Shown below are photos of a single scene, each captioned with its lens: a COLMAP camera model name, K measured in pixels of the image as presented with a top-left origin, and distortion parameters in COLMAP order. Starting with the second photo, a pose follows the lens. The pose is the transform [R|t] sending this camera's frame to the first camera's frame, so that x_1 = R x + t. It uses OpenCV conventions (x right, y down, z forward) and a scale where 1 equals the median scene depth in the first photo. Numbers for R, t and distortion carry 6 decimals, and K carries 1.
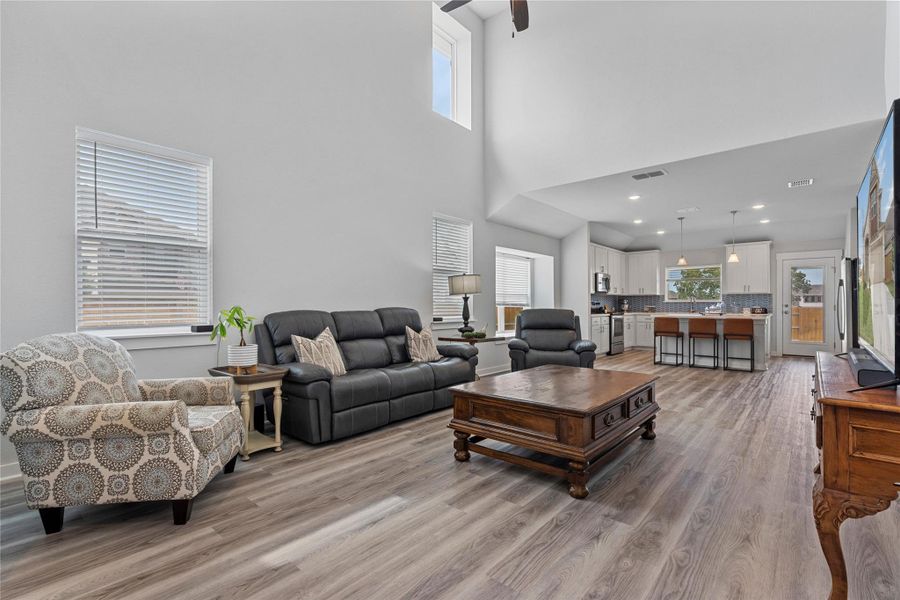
lens RADIAL K [[415.5, 0, 443.7], [0, 415.5, 303.3], [0, 0, 1]] dist [0.000785, 0.000138]
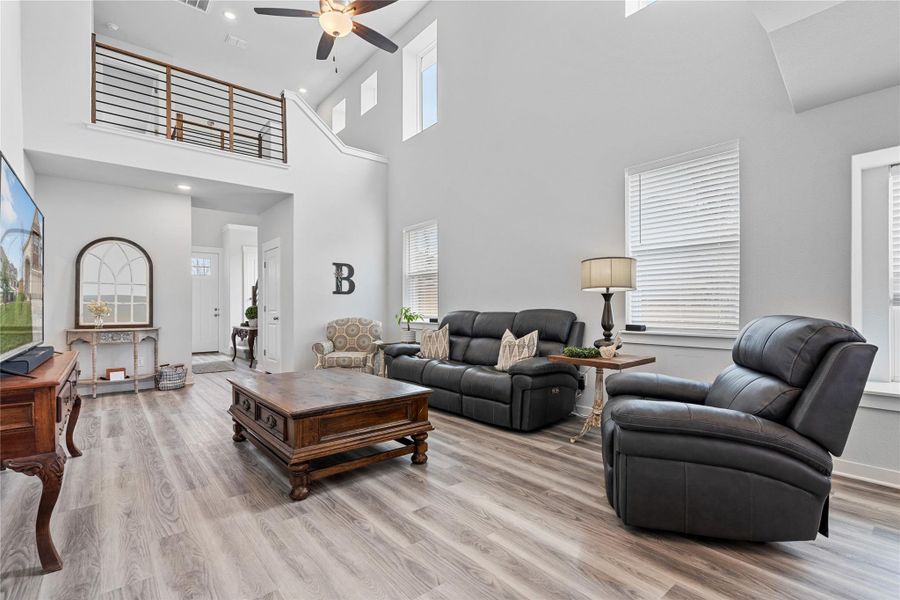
lens RADIAL K [[415.5, 0, 443.7], [0, 415.5, 303.3], [0, 0, 1]] dist [0.000785, 0.000138]
pose [[-0.159827, -0.005874, -0.987128, 1.039446], [0.007372, 0.999947, -0.007144, 0.002756], [0.987118, -0.008419, -0.159775, 1.225515]]
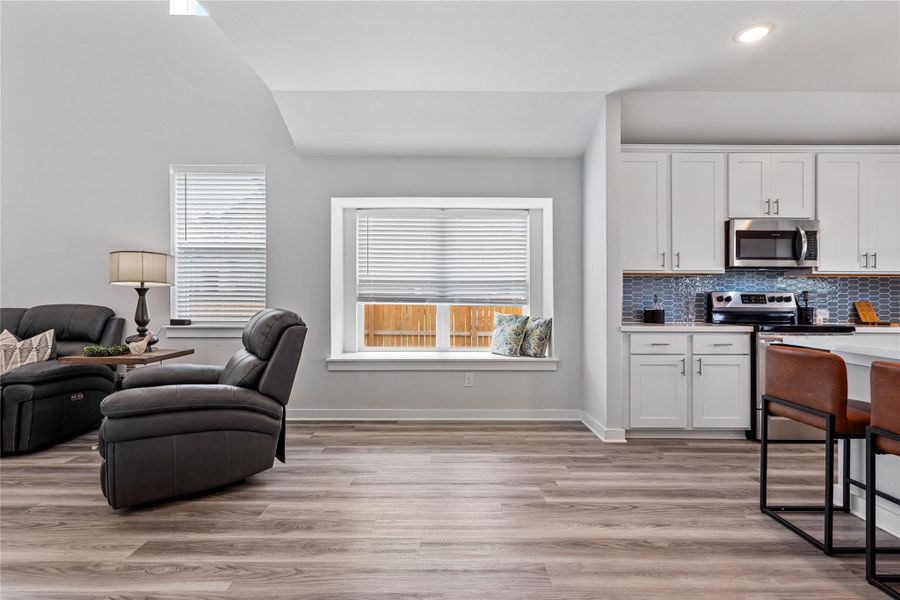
lens RADIAL K [[415.5, 0, 443.7], [0, 415.5, 303.3], [0, 0, 1]] dist [0.000785, 0.000138]
pose [[0.662101, 0.005756, -0.749393, 1.182813], [0.000575, 0.999966, 0.008188, 0.003026], [0.749415, -0.005852, 0.662075, 1.329399]]
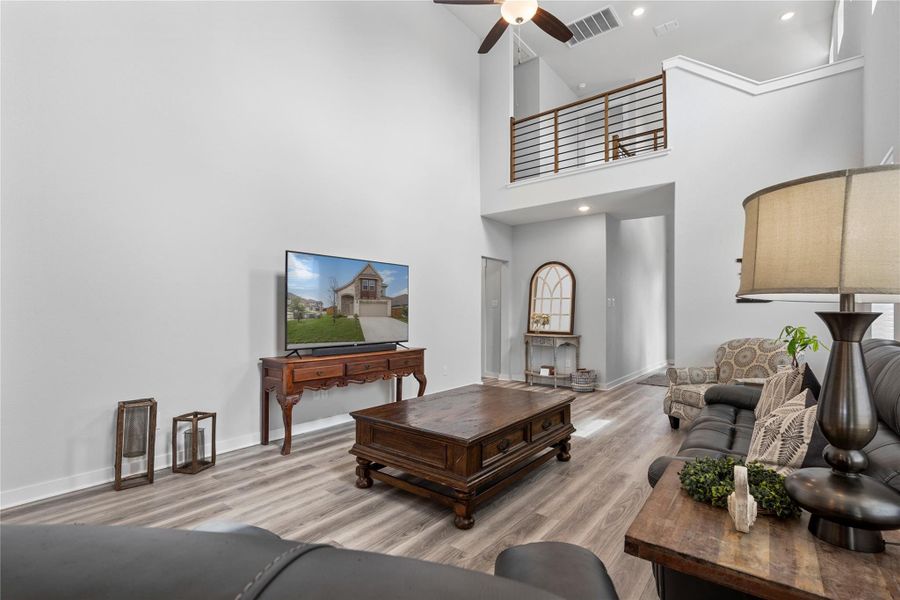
lens RADIAL K [[424.1, 0, 447.7], [0, 424.1, 307.5], [0, 0, 1]] dist [-0.004018, -0.000409]
pose [[-0.998772, 0.005903, -0.049193, 0.324734], [0.006359, 0.999938, -0.009130, -0.032154], [0.049136, -0.009431, -0.998748, 1.704435]]
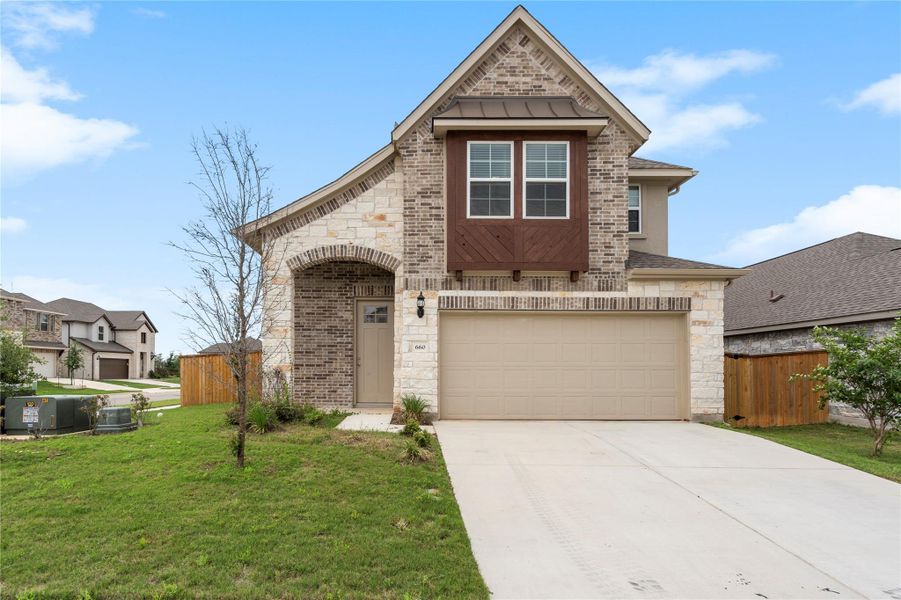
lens RADIAL K [[405.1, 0, 414.1], [0, 405.1, 356.4], [0, 0, 1]] dist [-0.001333, 0.000131]
pose [[-0.788066, 0.024277, 0.615112, 0.427921], [0.011941, 0.999637, -0.024154, -0.038661], [-0.615475, -0.011690, -0.788069, 0.639025]]
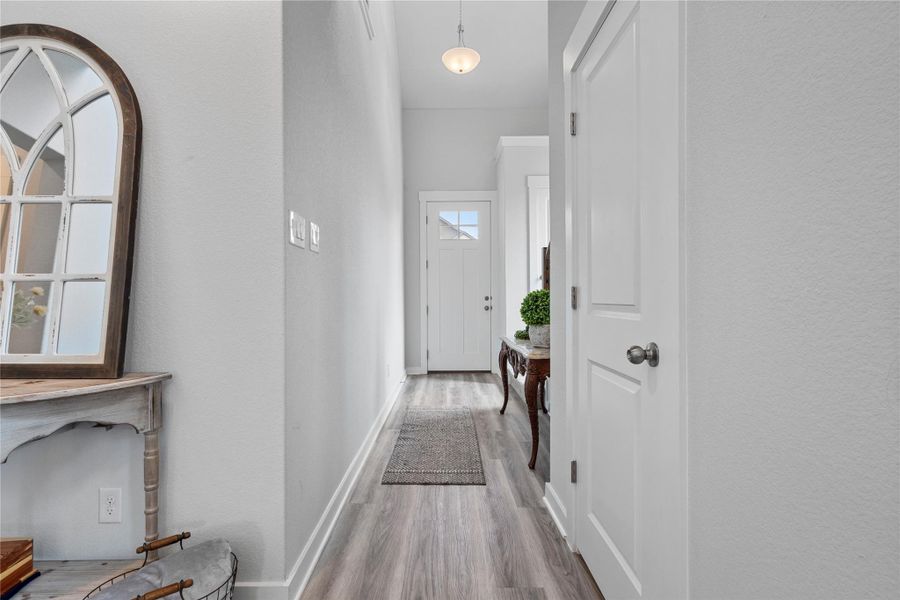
lens RADIAL K [[415.5, 0, 443.7], [0, 415.5, 303.3], [0, 0, 1]] dist [0.000785, 0.000138]
pose [[-0.750472, 0.017299, -0.660676, -0.267343], [0.010113, 0.999841, 0.014693, 0.005749], [0.660825, 0.004345, -0.750527, 0.381416]]
